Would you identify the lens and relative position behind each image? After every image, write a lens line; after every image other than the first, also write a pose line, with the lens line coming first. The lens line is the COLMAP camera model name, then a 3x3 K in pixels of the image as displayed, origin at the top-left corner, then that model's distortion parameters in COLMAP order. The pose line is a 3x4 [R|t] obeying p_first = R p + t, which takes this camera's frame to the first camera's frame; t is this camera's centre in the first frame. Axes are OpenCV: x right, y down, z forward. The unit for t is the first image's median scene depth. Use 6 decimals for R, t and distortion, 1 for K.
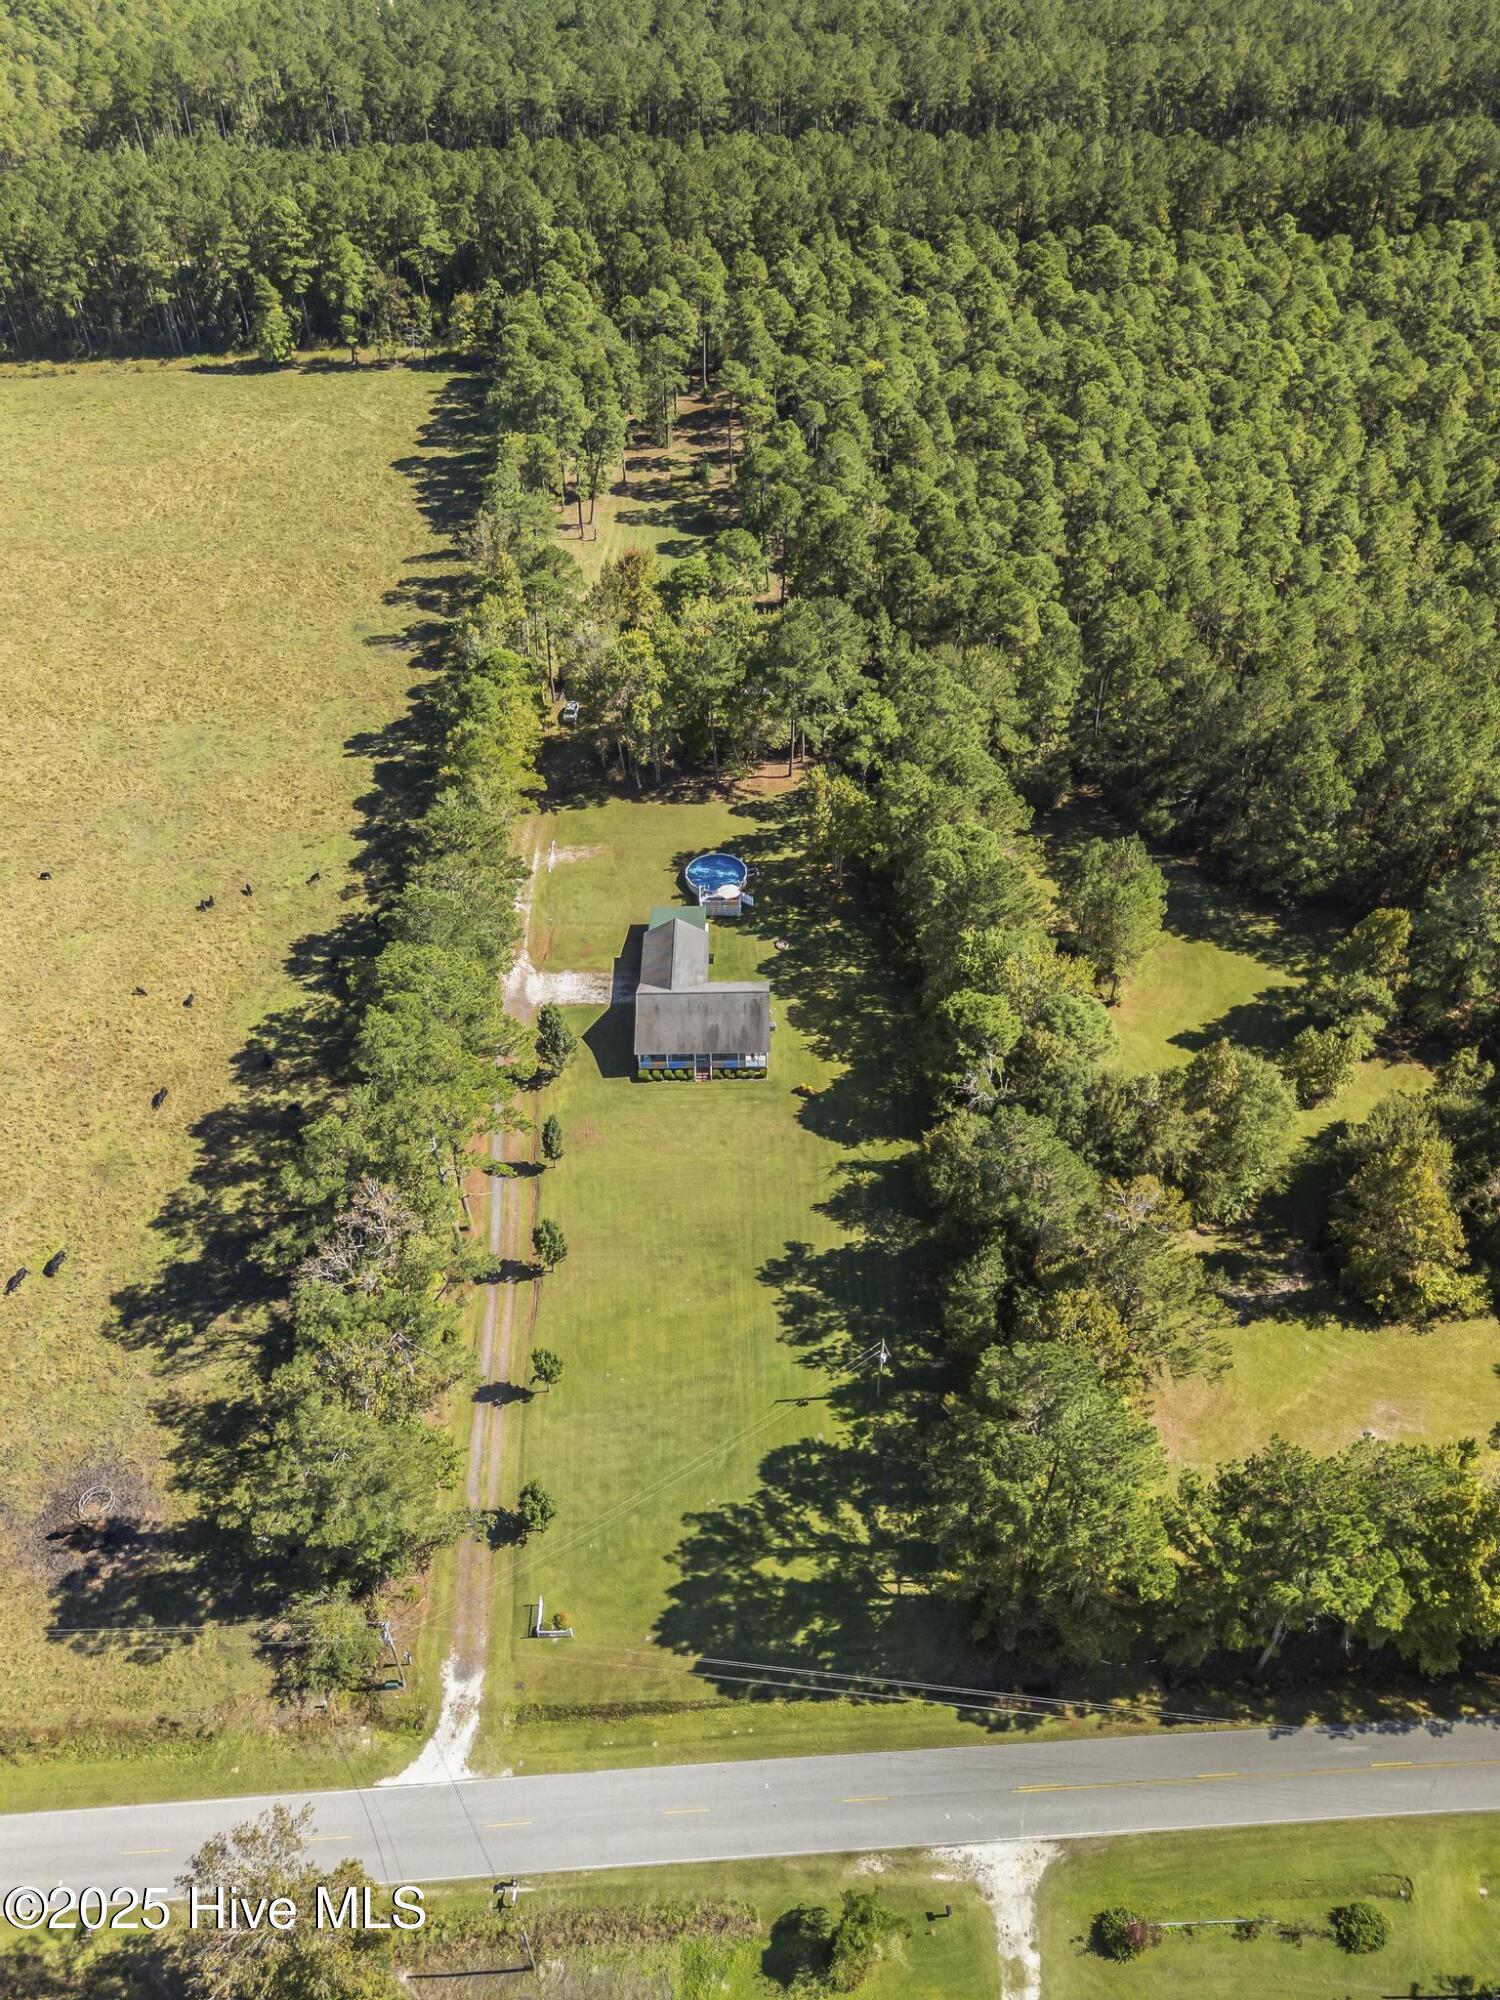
lens RADIAL K [[1506.5, 0, 750.0], [0, 1506.5, 1000.0], [0, 0, 1]] dist [0.015084, -0.006558]
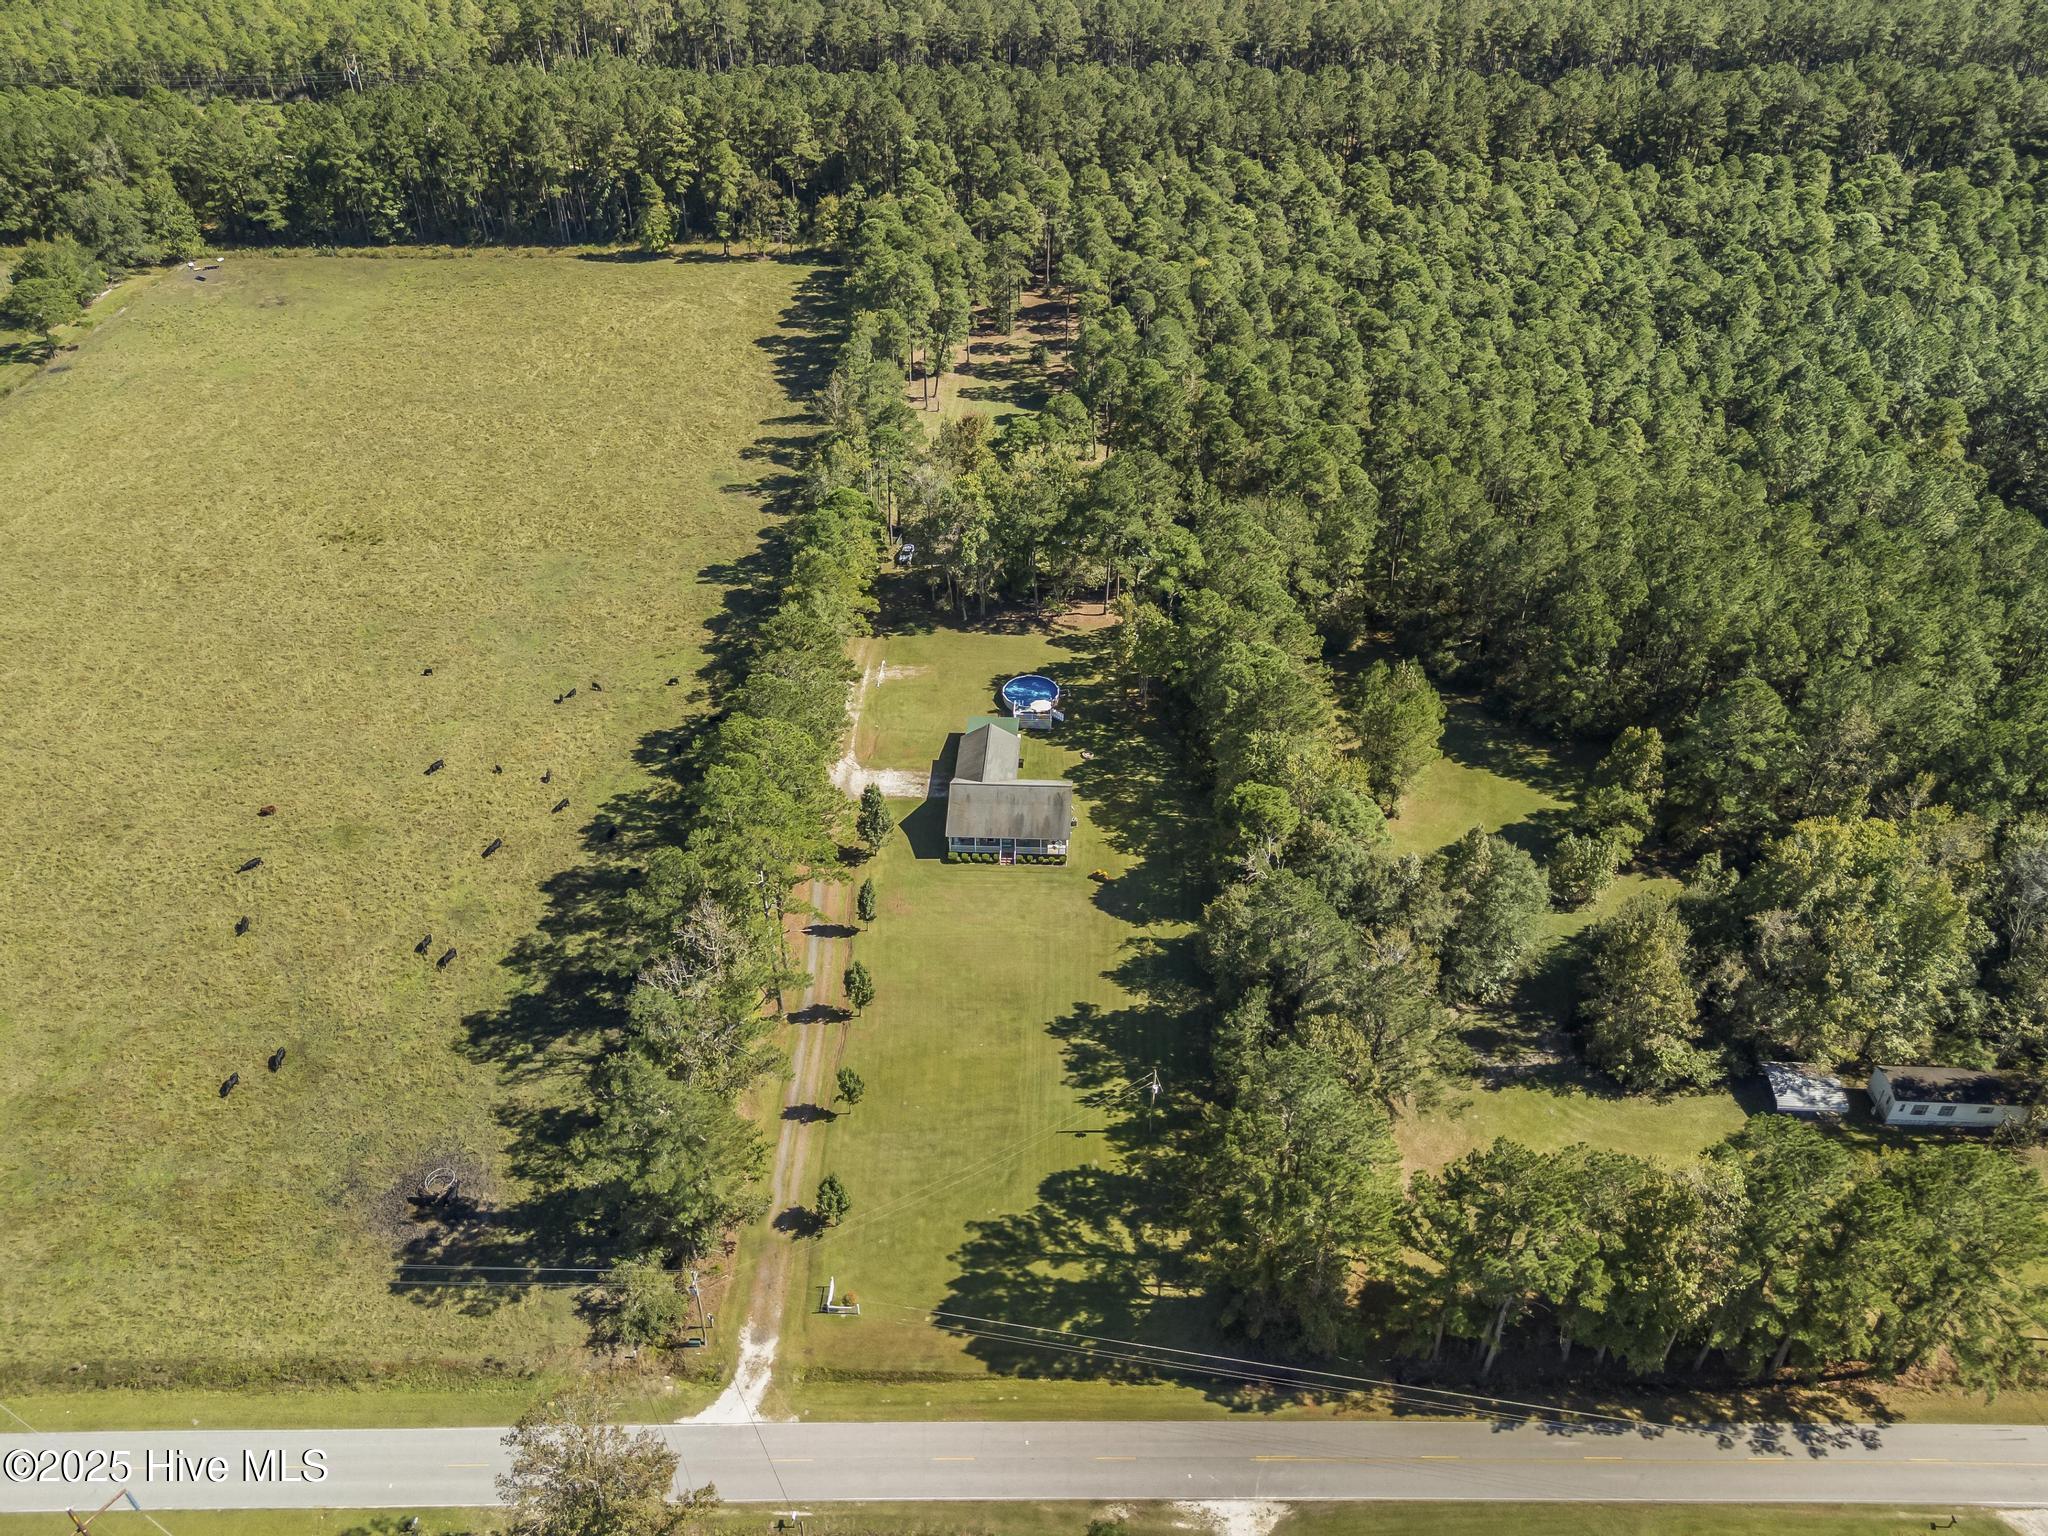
lens RADIAL K [[1542.7, 0, 1023.0], [0, 1542.7, 775.3], [0, 0, 1]] dist [0.015084, -0.006558]
pose [[0.998305, 0.042218, -0.040067, 0.019738], [-0.046027, 0.993974, -0.099483, 0.090330], [0.035626, 0.101159, 0.994232, -0.102282]]
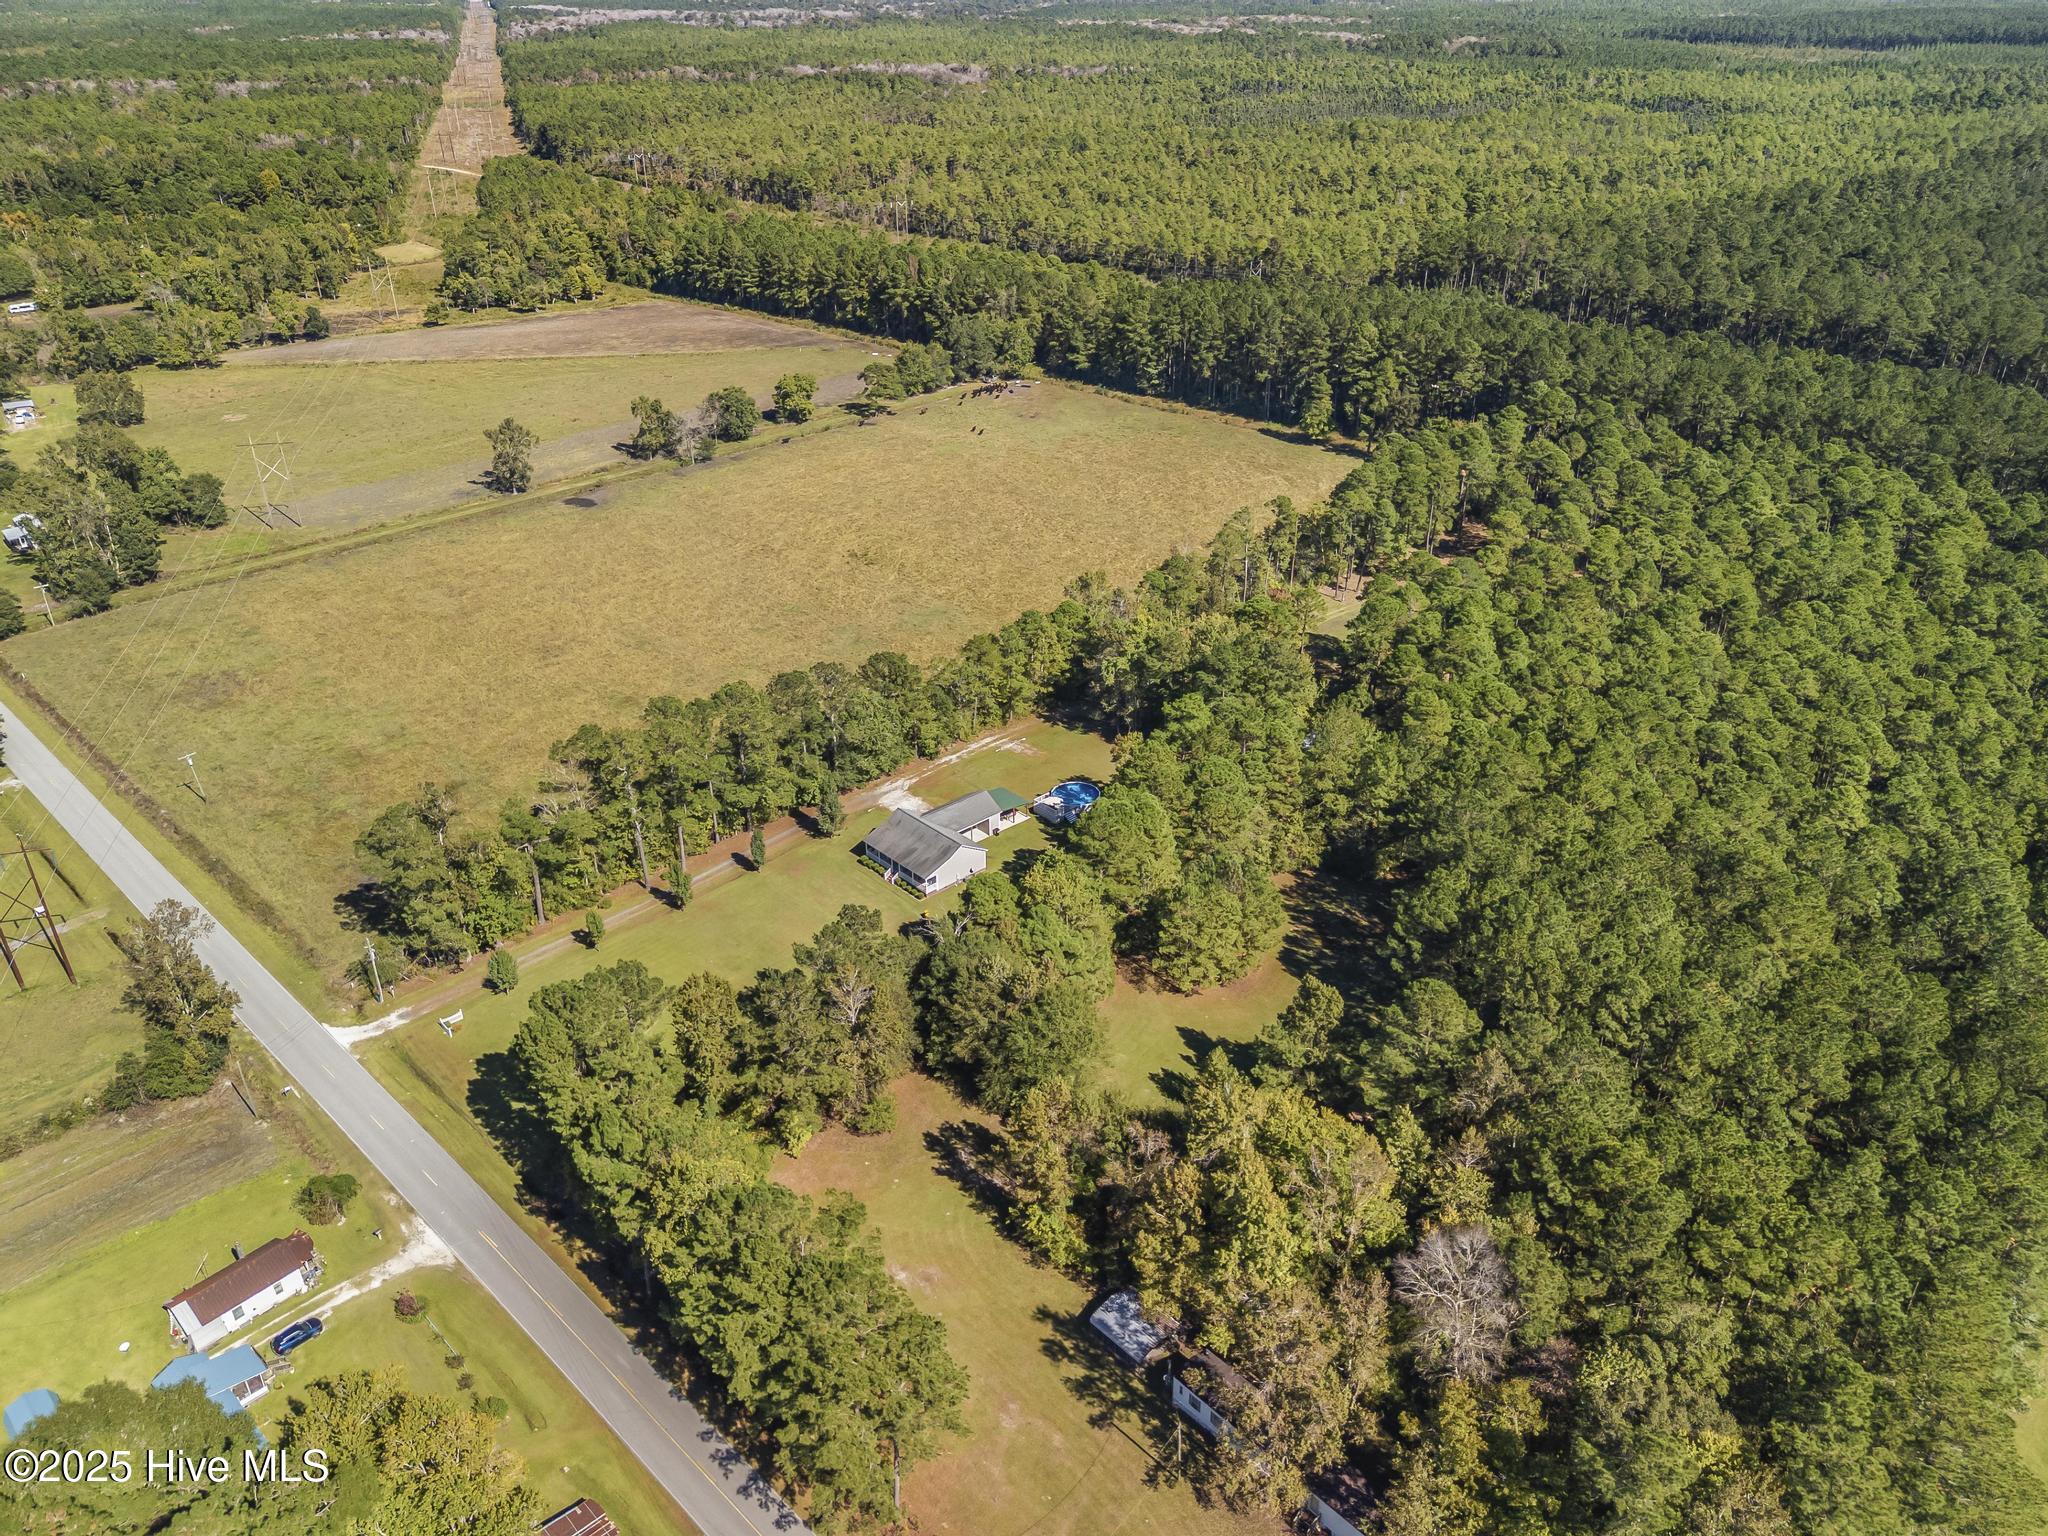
lens RADIAL K [[1495.0, 0, 1039.6], [0, 1495.0, 774.6], [0, 0, 1]] dist [0.075788, -0.080484]
pose [[0.677281, 0.356353, -0.643664, 0.795431], [-0.492829, 0.869327, -0.037282, -0.036554], [0.546268, 0.342467, 0.764400, 0.027049]]
